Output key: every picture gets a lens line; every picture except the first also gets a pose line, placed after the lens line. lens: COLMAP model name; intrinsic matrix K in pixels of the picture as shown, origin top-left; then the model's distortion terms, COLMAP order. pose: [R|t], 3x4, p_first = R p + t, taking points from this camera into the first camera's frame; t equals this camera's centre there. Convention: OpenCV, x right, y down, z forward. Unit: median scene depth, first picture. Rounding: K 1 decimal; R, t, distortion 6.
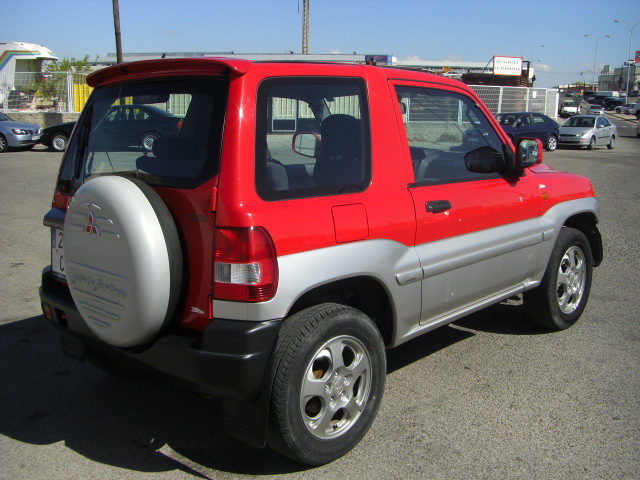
lens RADIAL K [[715.8, 0, 316.8], [0, 715.8, 240.2], [0, 0, 1]] dist [-0.144469, 0.000000]
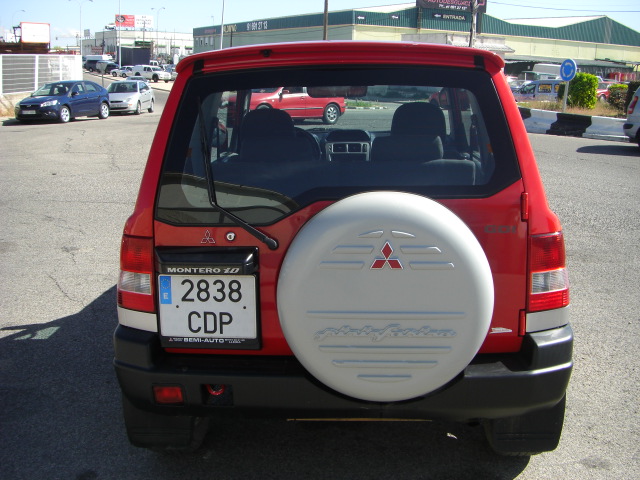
lens RADIAL K [[715.8, 0, 314.9], [0, 715.8, 236.2], [0, 0, 1]] dist [-0.144469, 0.000000]
pose [[0.760025, -0.149877, 0.632375, -0.089684], [0.122279, 0.988644, 0.087353, -0.012697], [-0.638286, 0.010936, 0.769721, 0.045730]]
